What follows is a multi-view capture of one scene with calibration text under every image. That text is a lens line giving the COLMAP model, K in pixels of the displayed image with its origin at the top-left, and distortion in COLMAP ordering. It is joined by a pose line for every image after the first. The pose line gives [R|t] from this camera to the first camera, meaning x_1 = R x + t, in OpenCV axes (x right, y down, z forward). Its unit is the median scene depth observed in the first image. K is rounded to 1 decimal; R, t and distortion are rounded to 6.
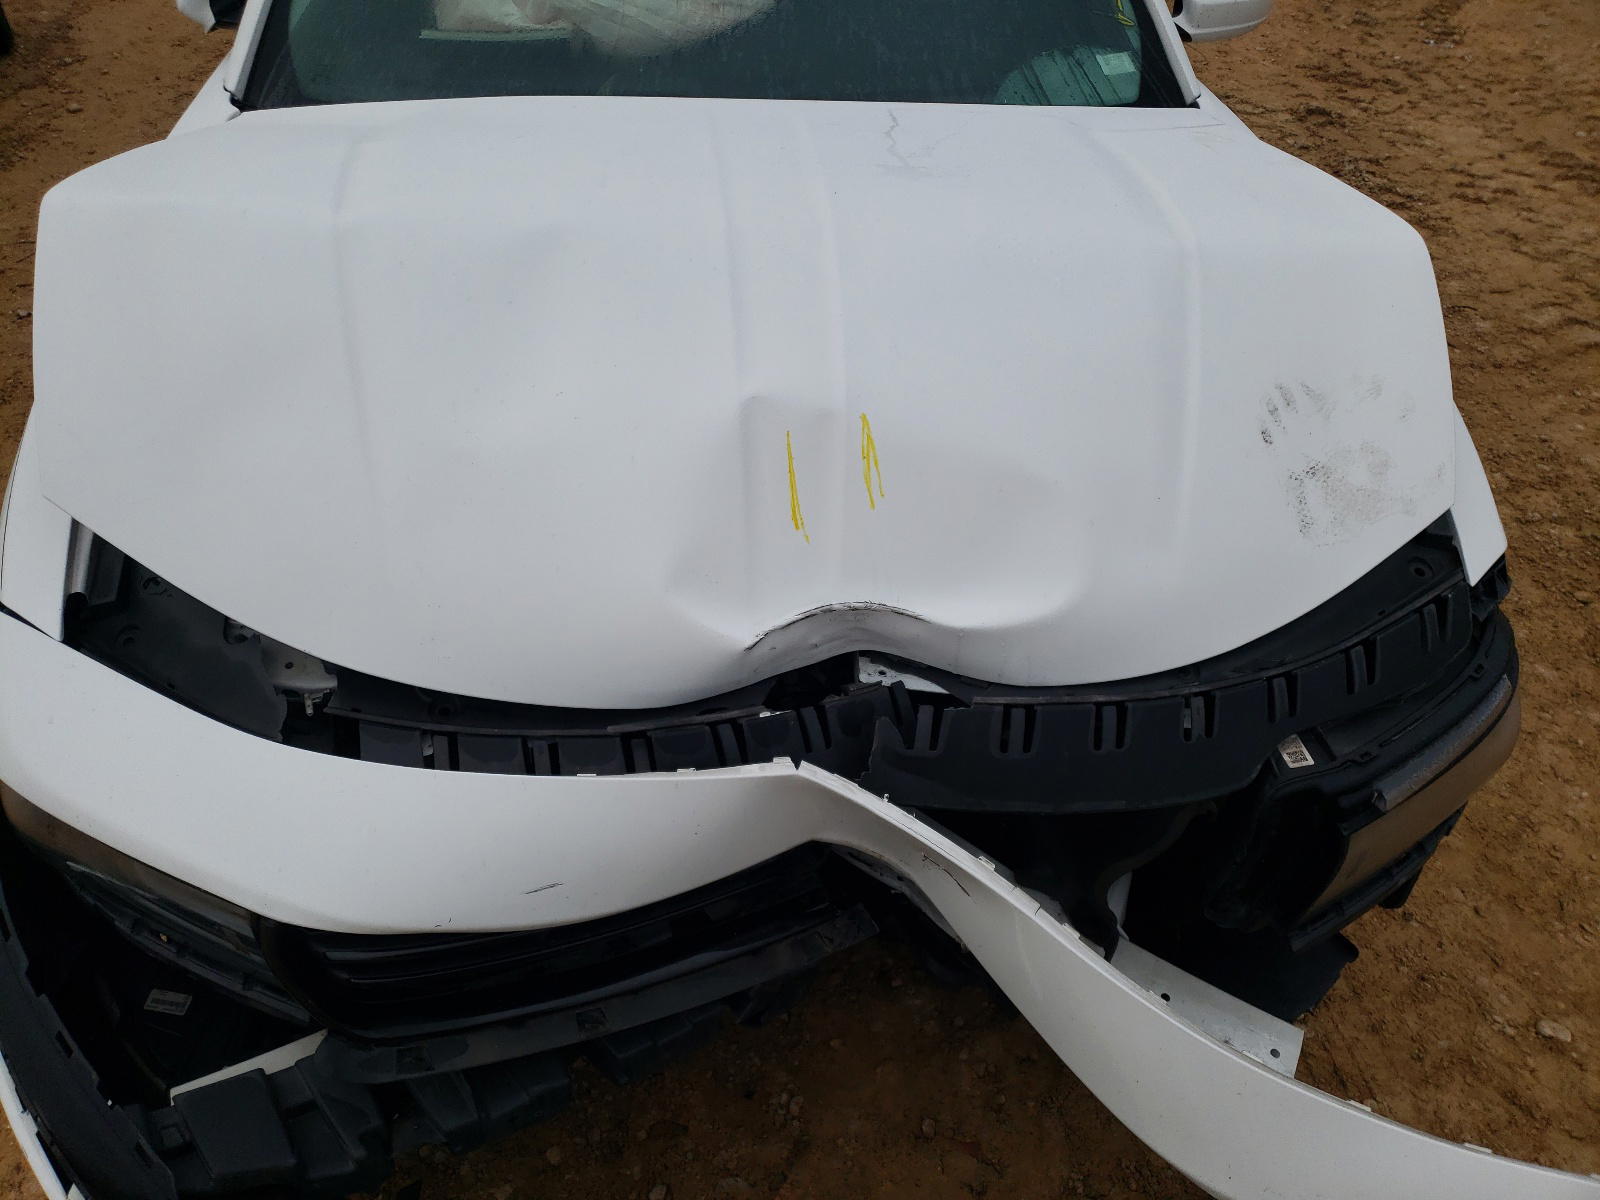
lens RADIAL K [[1289.1, 0, 800.0], [0, 1289.1, 600.0], [0, 0, 1]] dist [0.011697, 0.004035]
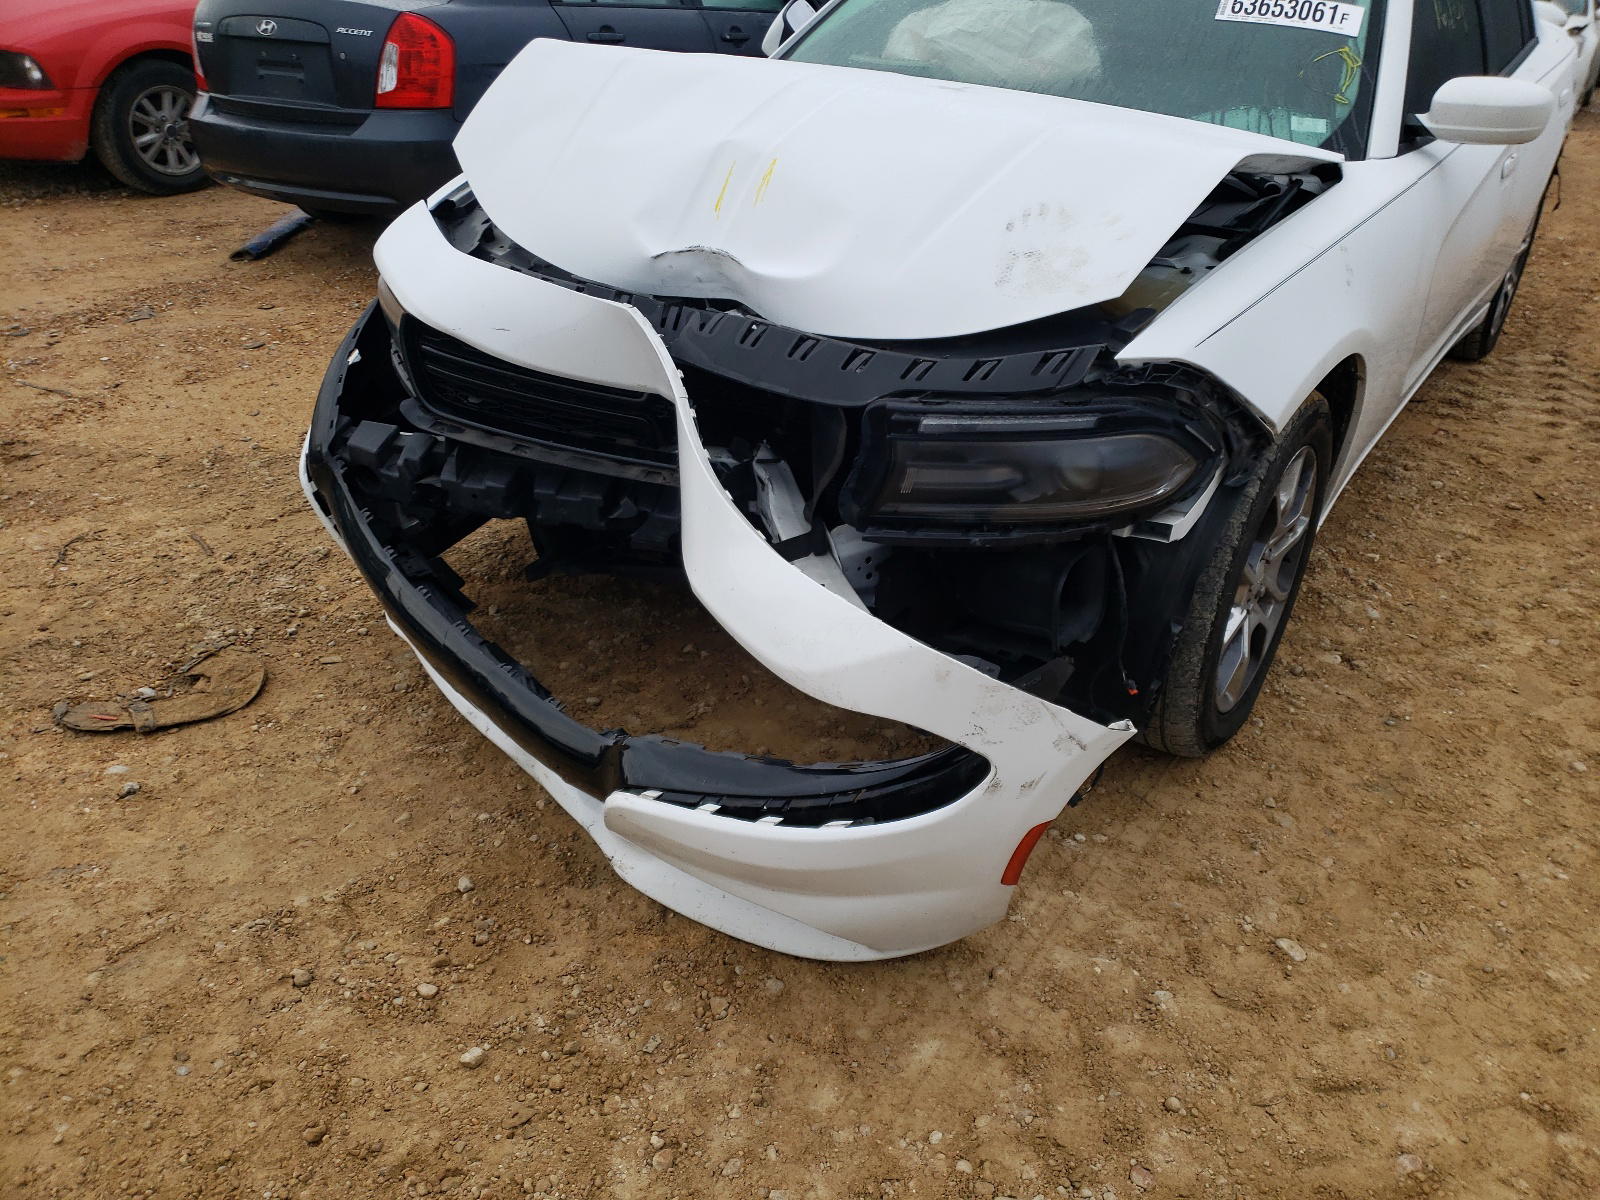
lens RADIAL K [[1289.1, 0, 800.0], [0, 1289.1, 600.0], [0, 0, 1]] dist [0.011697, 0.004035]
pose [[0.756872, 0.297154, -0.582103, 0.968590], [-0.416313, 0.905790, -0.078915, 0.391830], [0.503813, 0.302066, 0.809277, -0.139980]]
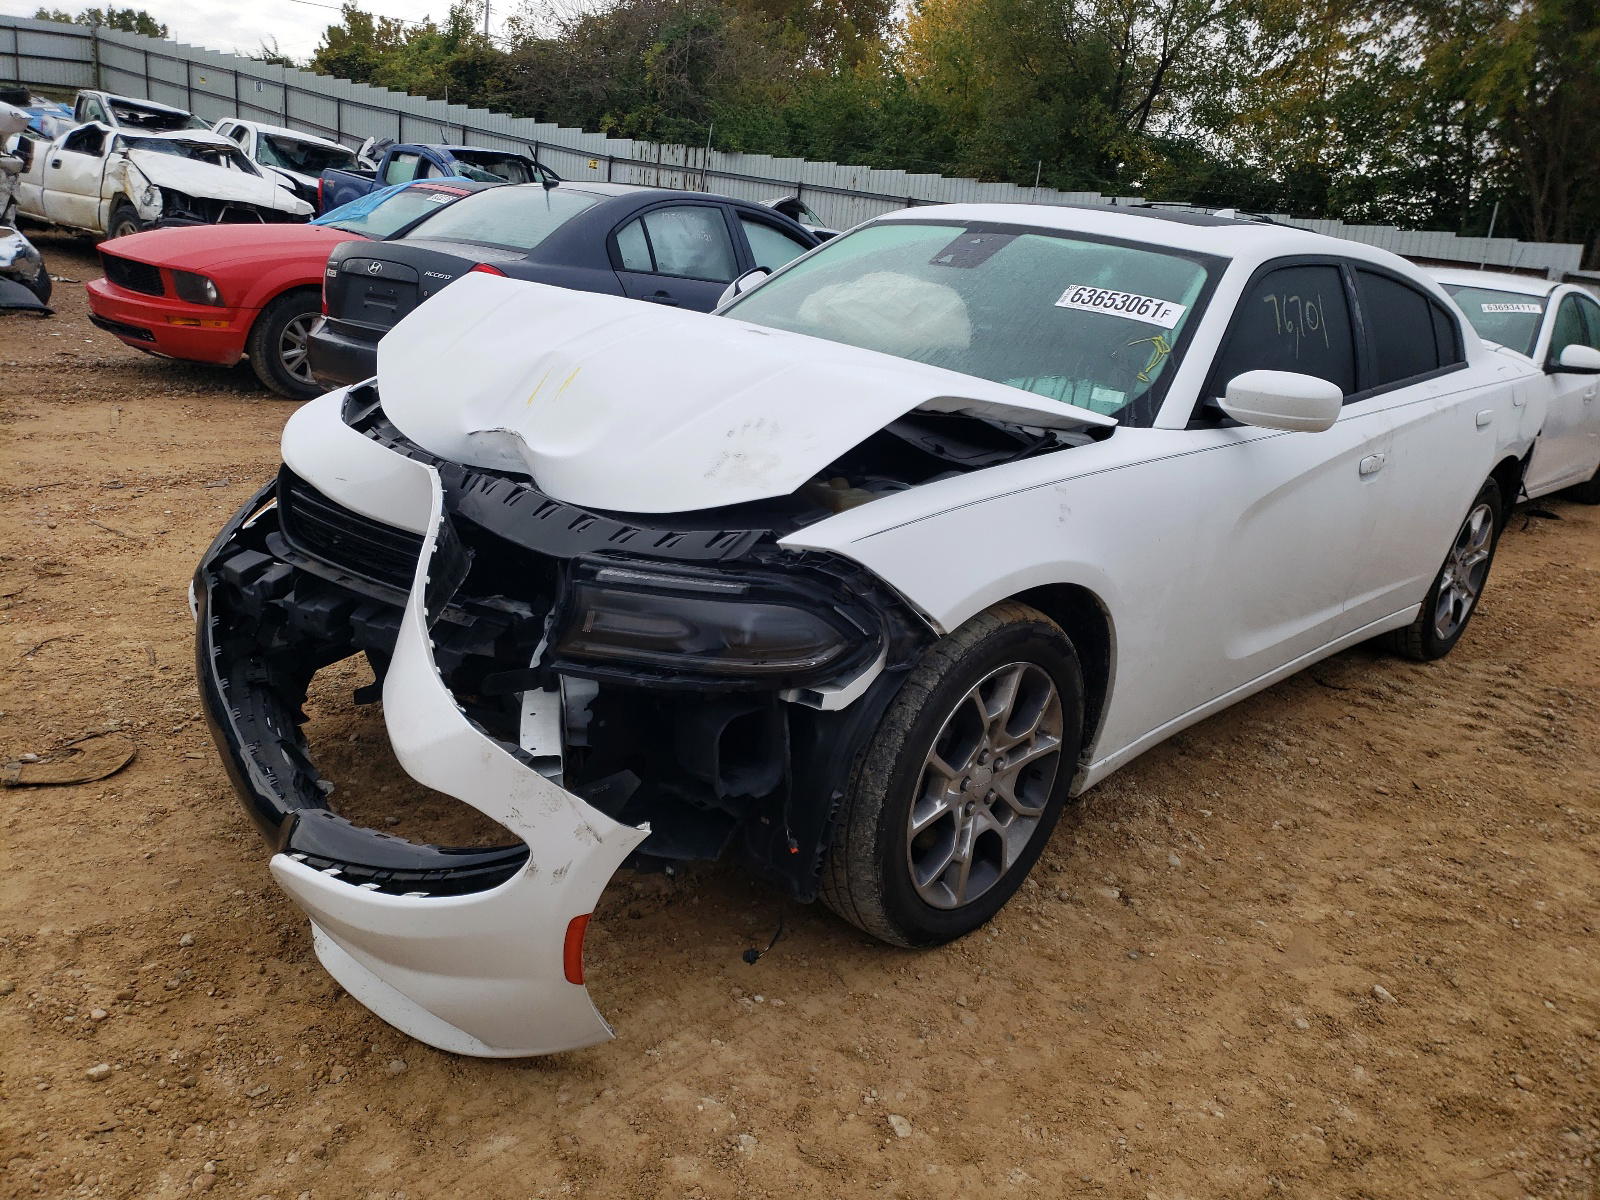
lens RADIAL K [[1284.9, 0, 768.6], [0, 1284.9, 573.0], [0, 0, 1]] dist [0.014845, 0.016327]
pose [[0.627320, 0.237101, -0.741790, 1.433985], [-0.549543, 0.809686, -0.205938, 0.292957], [0.551789, 0.536835, 0.638230, 0.033899]]
